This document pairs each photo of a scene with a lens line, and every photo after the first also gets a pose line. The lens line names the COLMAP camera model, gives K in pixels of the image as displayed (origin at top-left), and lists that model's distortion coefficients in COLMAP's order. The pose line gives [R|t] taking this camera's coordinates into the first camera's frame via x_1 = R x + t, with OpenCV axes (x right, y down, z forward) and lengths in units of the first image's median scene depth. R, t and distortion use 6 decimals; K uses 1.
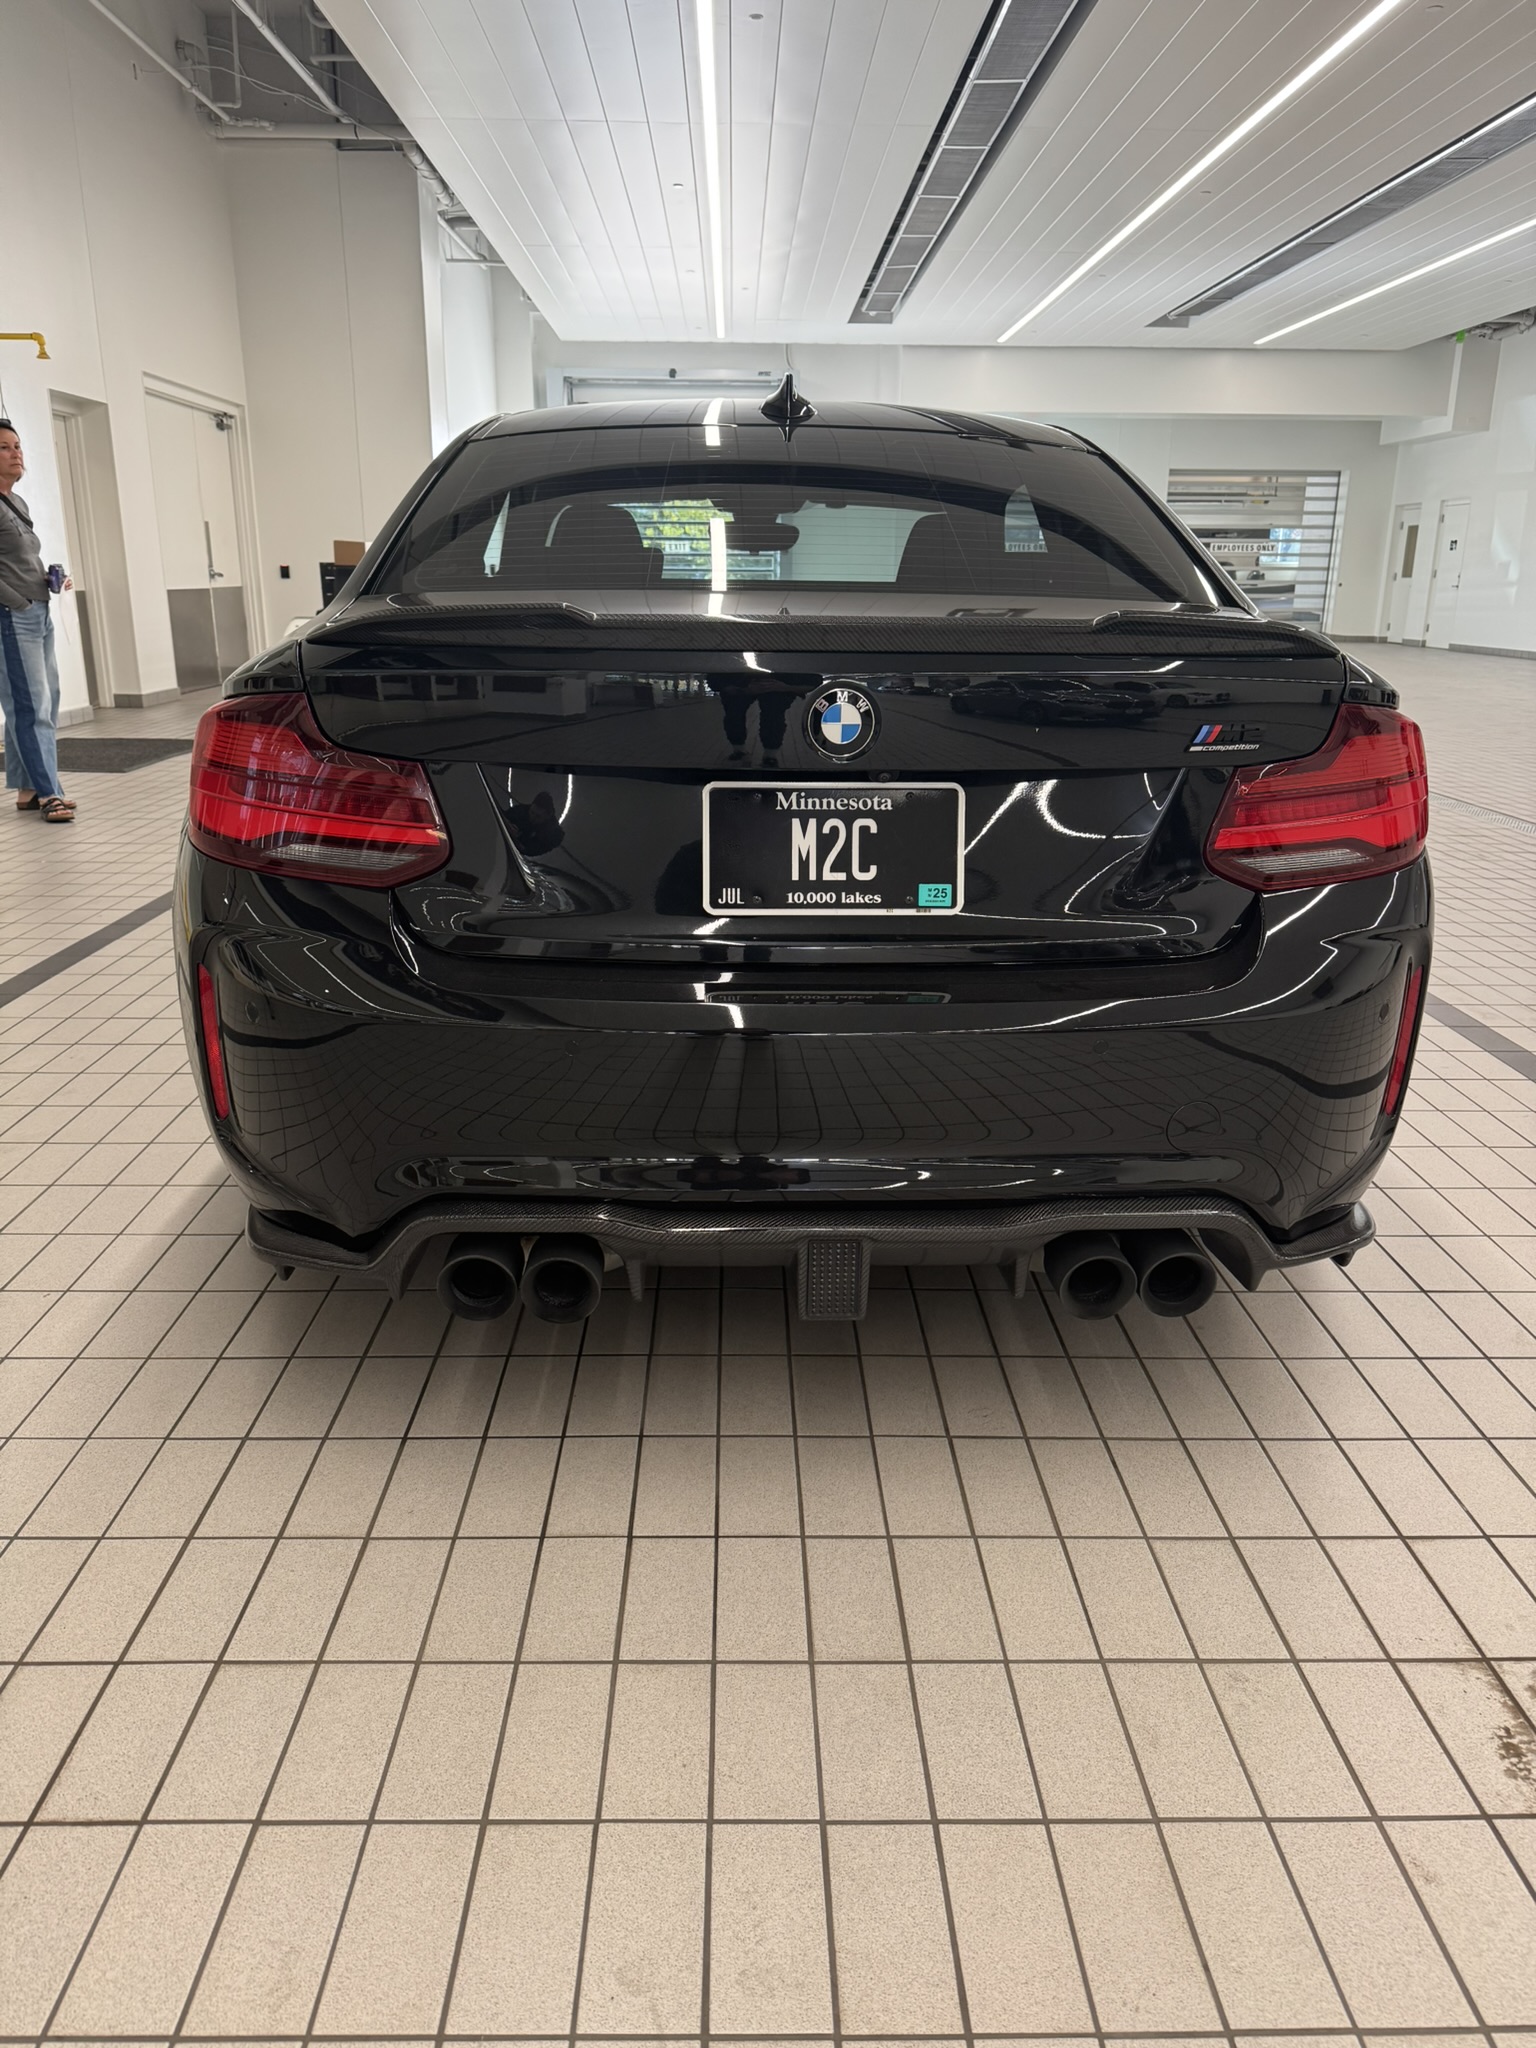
lens RADIAL K [[1441.9, 0, 768.0], [0, 1441.9, 1024.0], [0, 0, 1]] dist [0.026829, -0.031587]
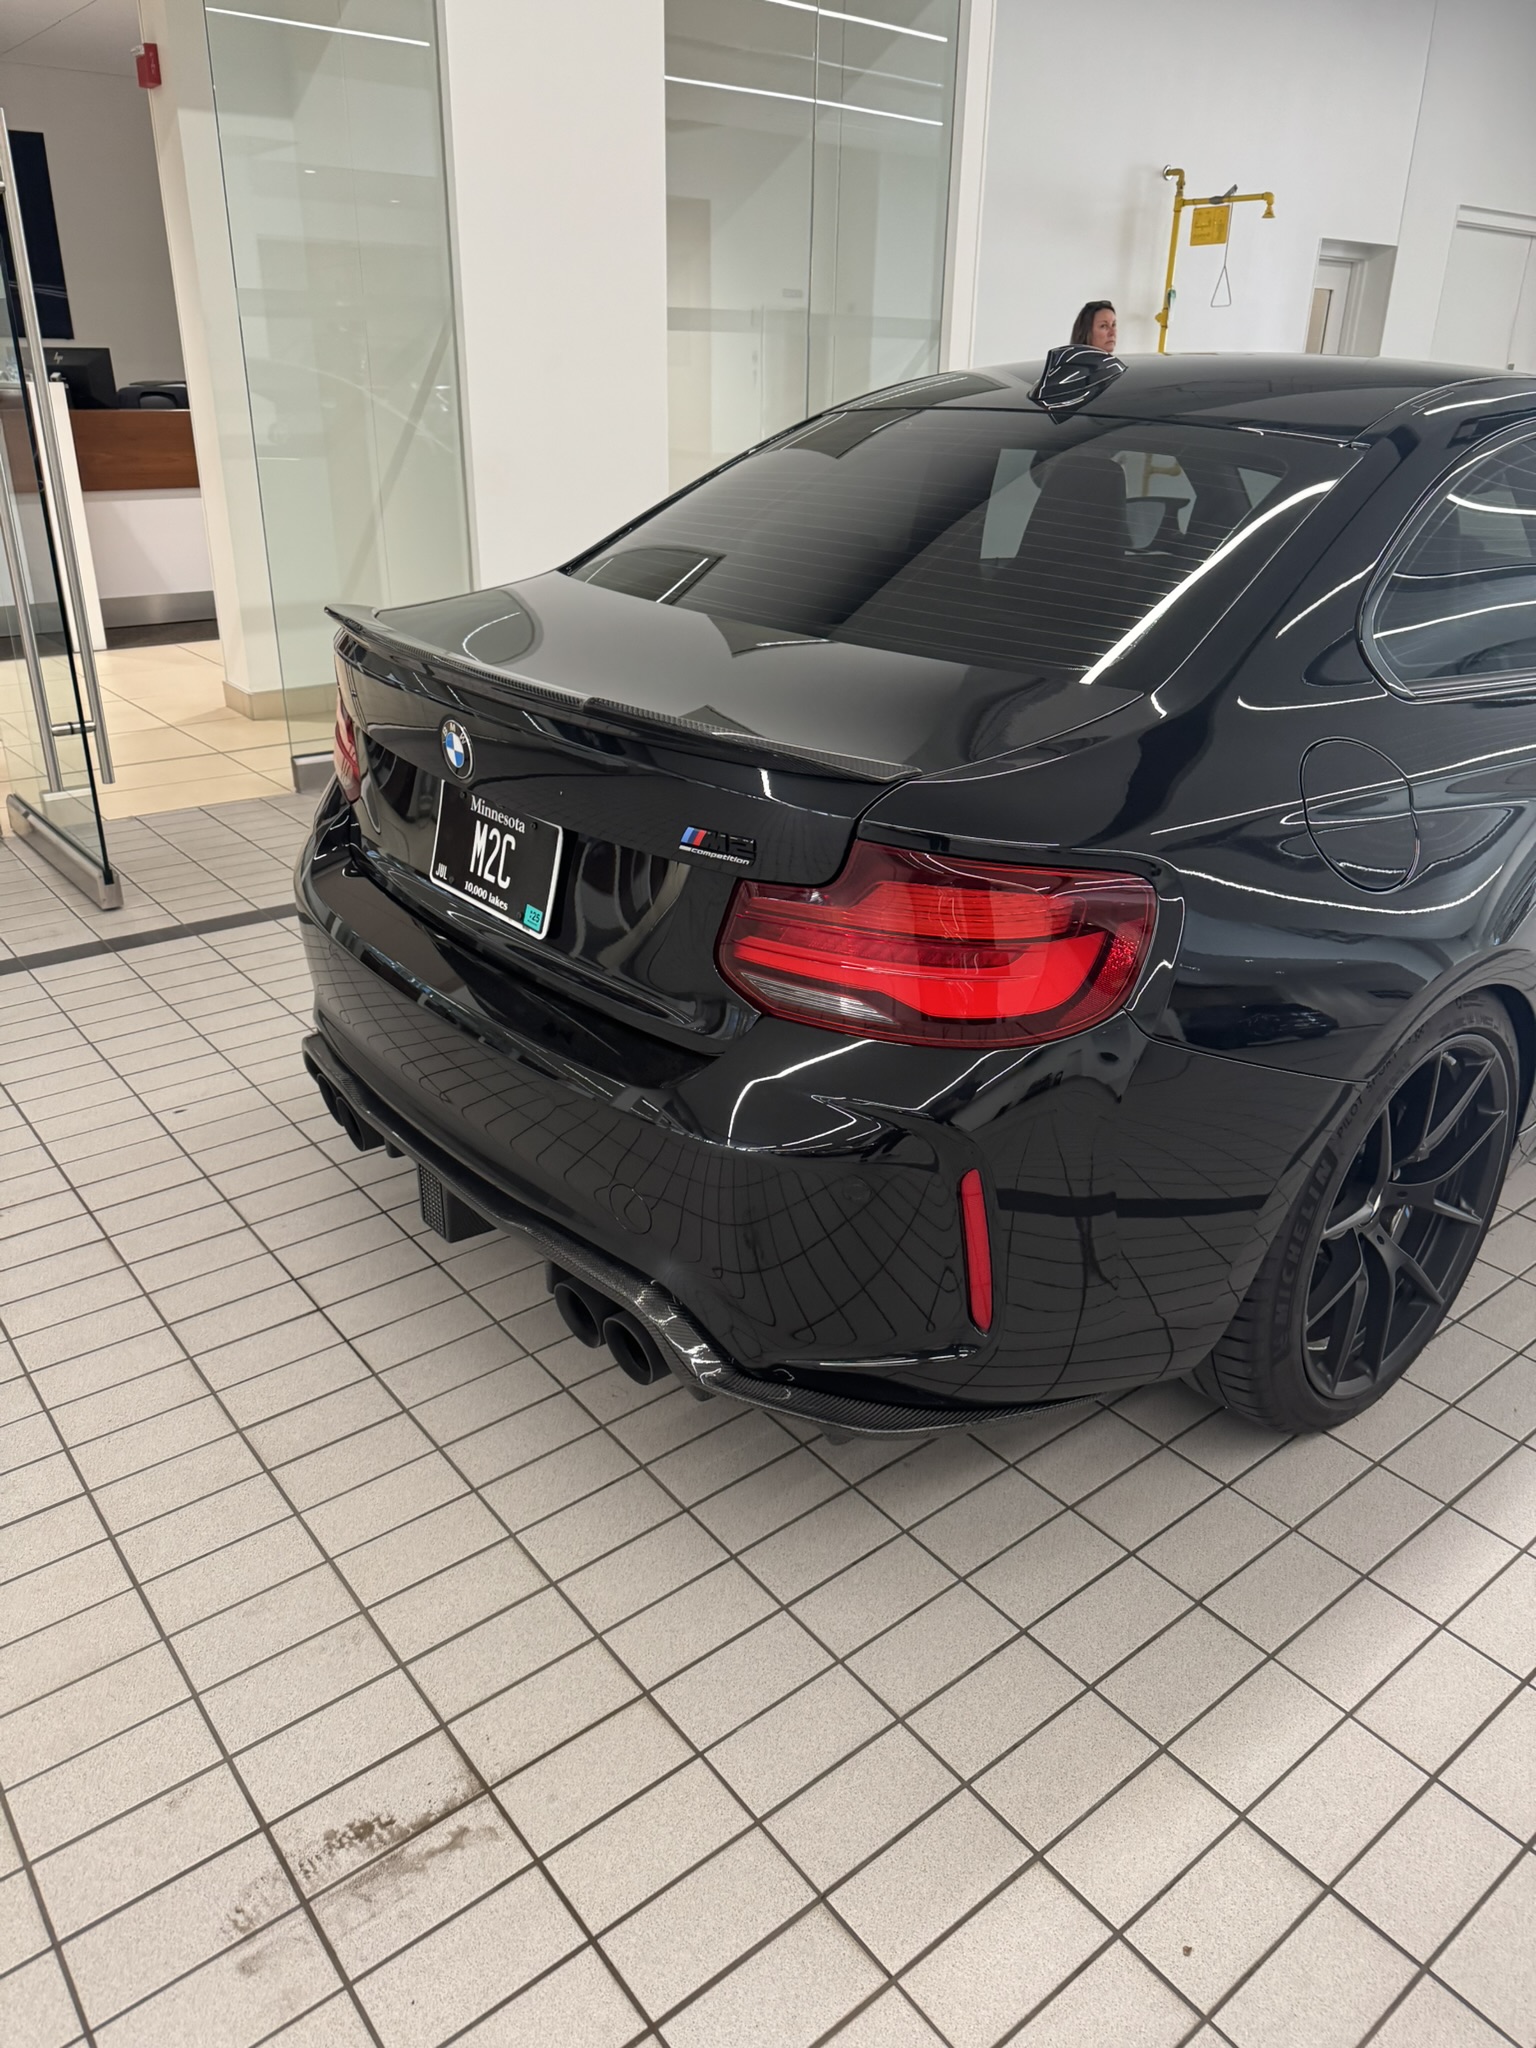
lens RADIAL K [[1442.5, 0, 775.3], [0, 1442.5, 1025.8], [0, 0, 1]] dist [0.027174, -0.030905]
pose [[0.611182, 0.333907, -0.717609, 1.019510], [-0.251295, 0.941608, 0.224109, -0.297047], [0.750538, 0.043360, 0.659403, 0.403352]]
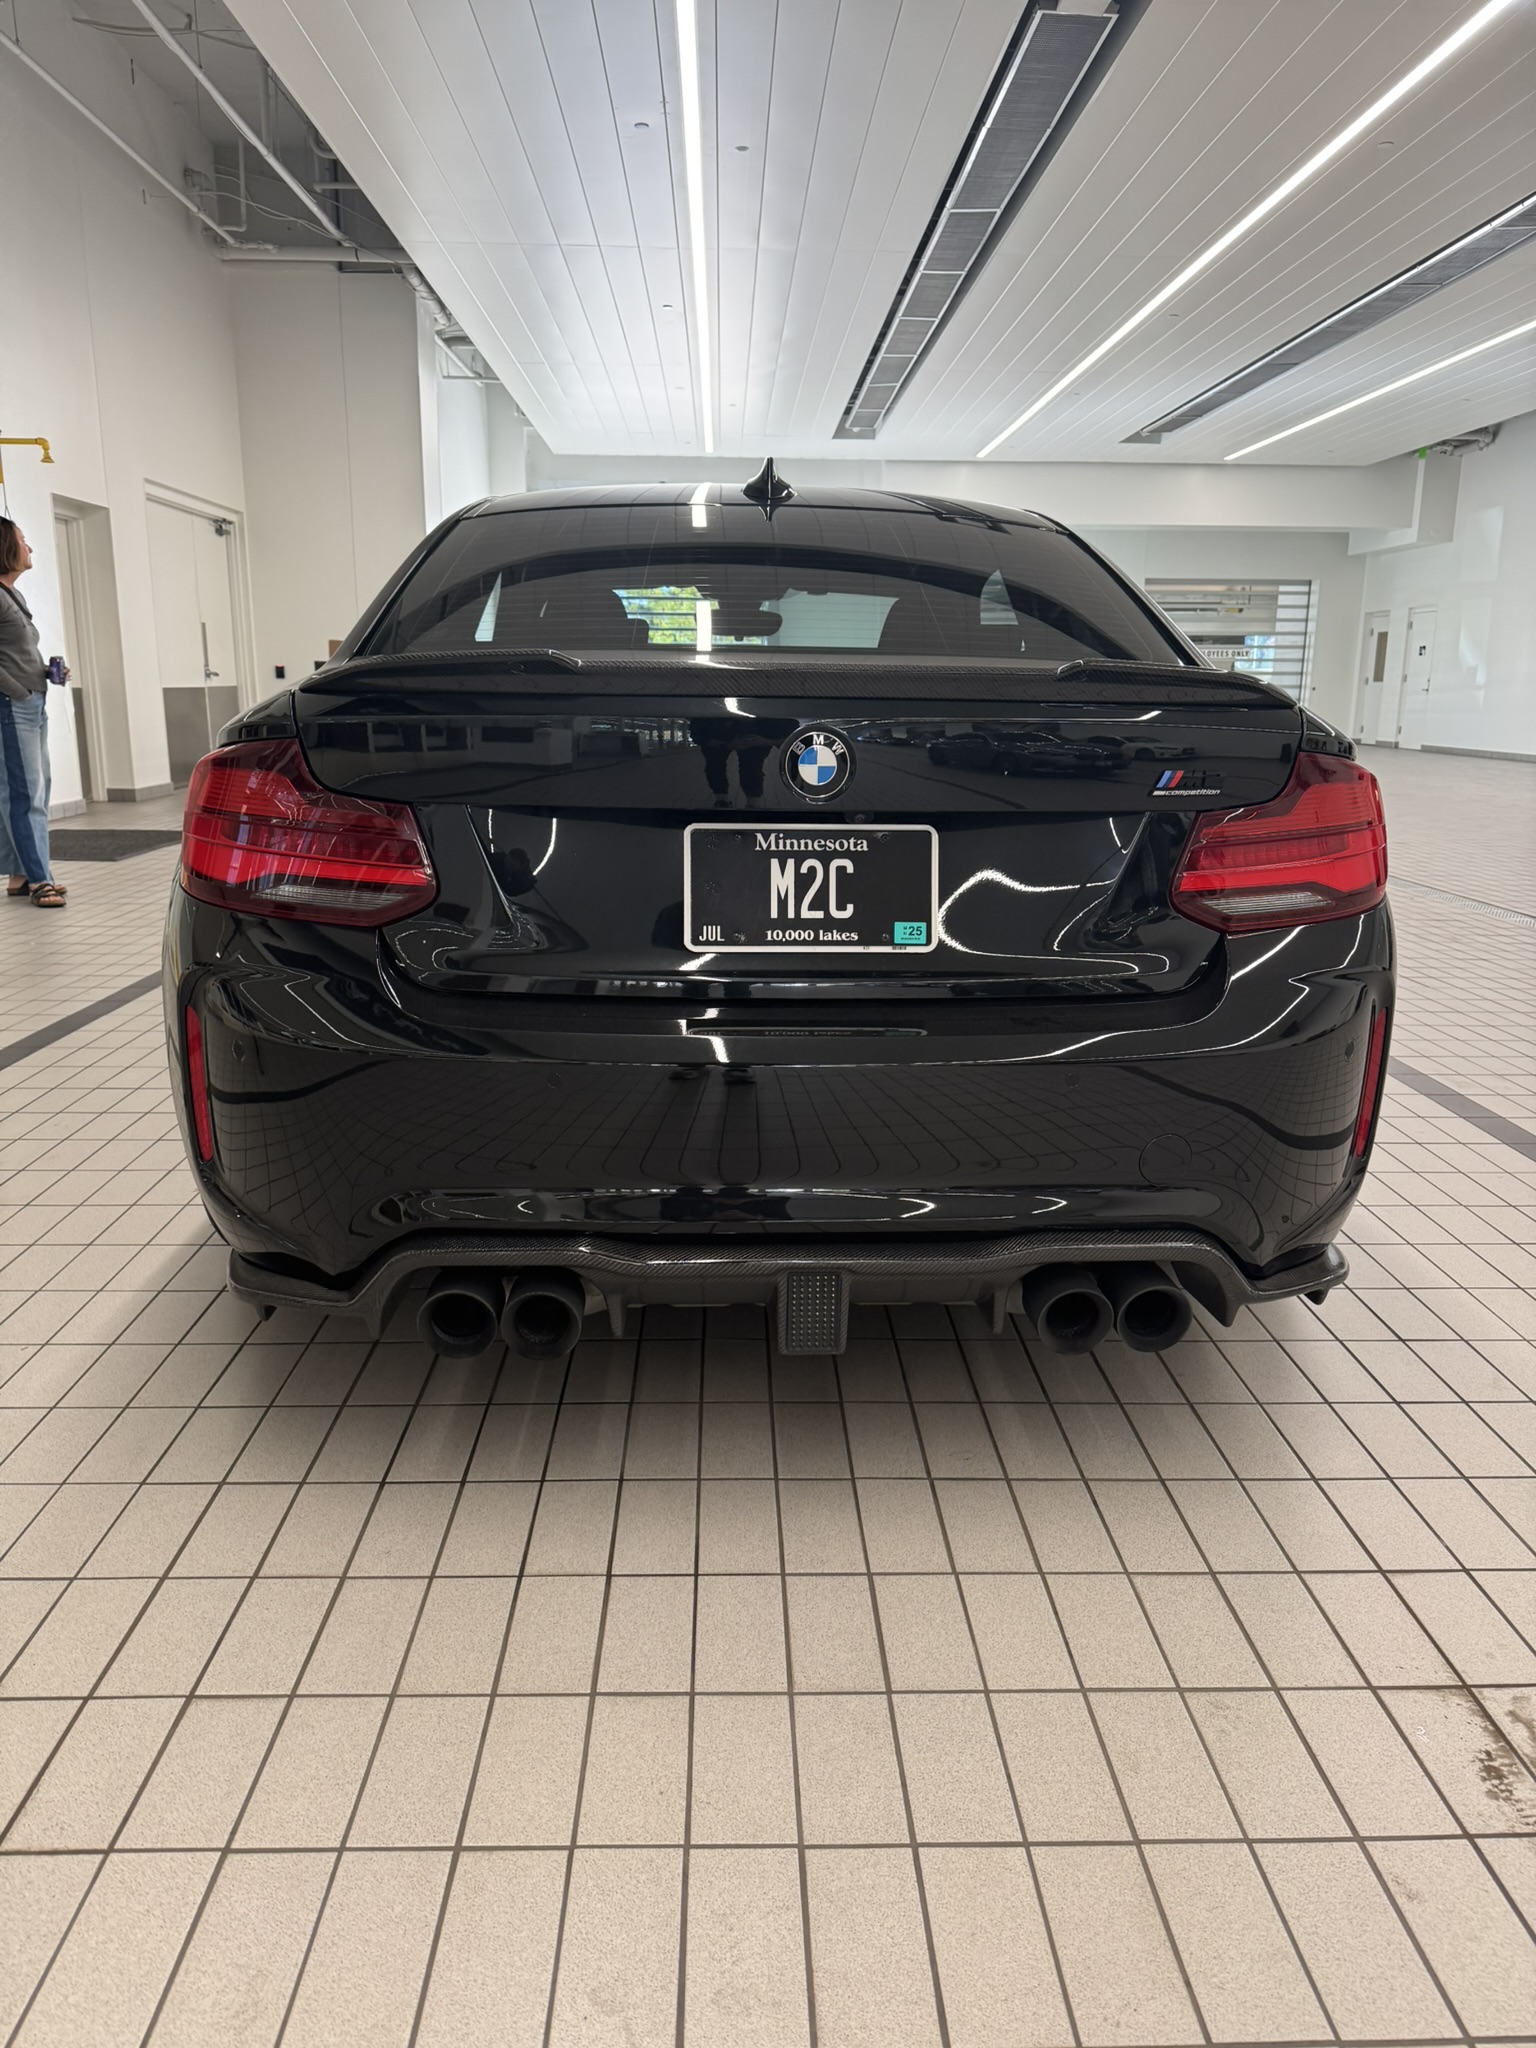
lens RADIAL K [[1442.5, 0, 775.3], [0, 1442.5, 1025.8], [0, 0, 1]] dist [0.027174, -0.030905]
pose [[0.999915, -0.001372, 0.013002, 0.006159], [0.002248, 0.997709, -0.067611, 0.044582], [-0.012880, 0.067634, 0.997627, -0.018498]]
